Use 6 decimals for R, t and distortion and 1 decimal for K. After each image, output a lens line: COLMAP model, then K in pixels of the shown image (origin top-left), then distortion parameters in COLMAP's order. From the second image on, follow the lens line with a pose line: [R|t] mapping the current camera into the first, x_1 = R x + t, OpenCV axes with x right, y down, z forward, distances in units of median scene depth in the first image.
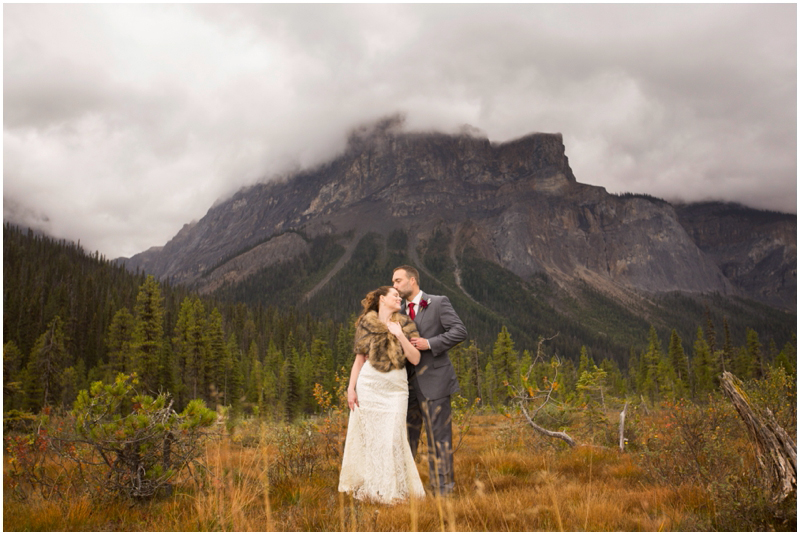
lens RADIAL K [[785.9, 0, 400.0], [0, 785.9, 267.5], [0, 0, 1]] dist [0.090936, -0.002040]
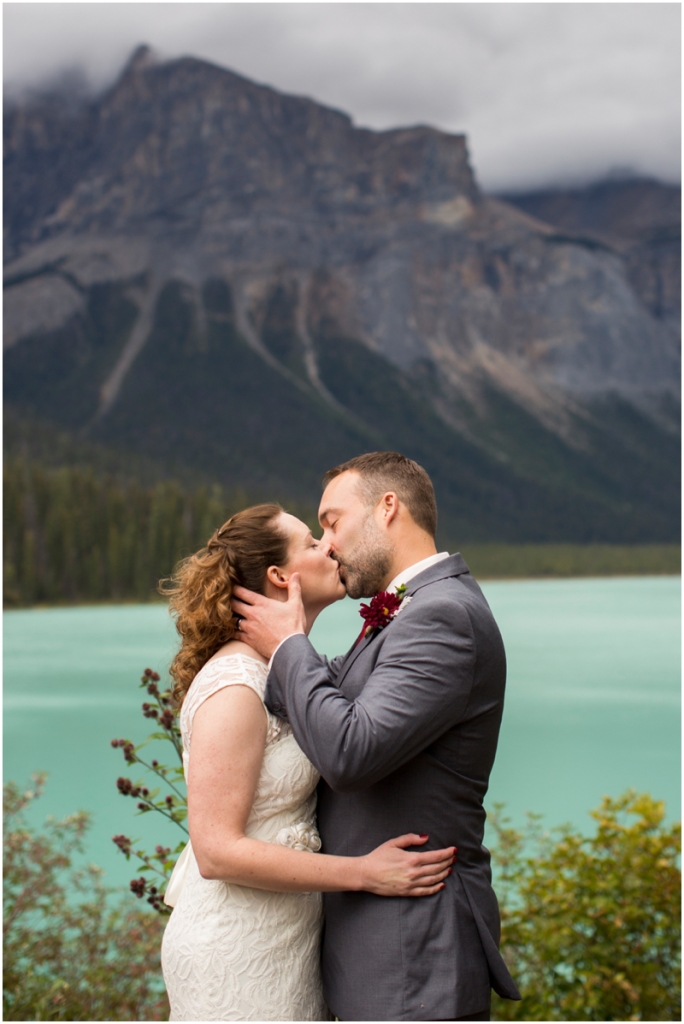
lens RADIAL K [[1476.0, 0, 342.0], [0, 1476.0, 512.0], [0, 0, 1]] dist [-0.000417, -0.005183]
pose [[0.990696, 0.027120, 0.133361, -0.058247], [-0.048355, 0.986147, 0.158670, -0.056171], [-0.127210, -0.163642, 0.978284, -0.256677]]
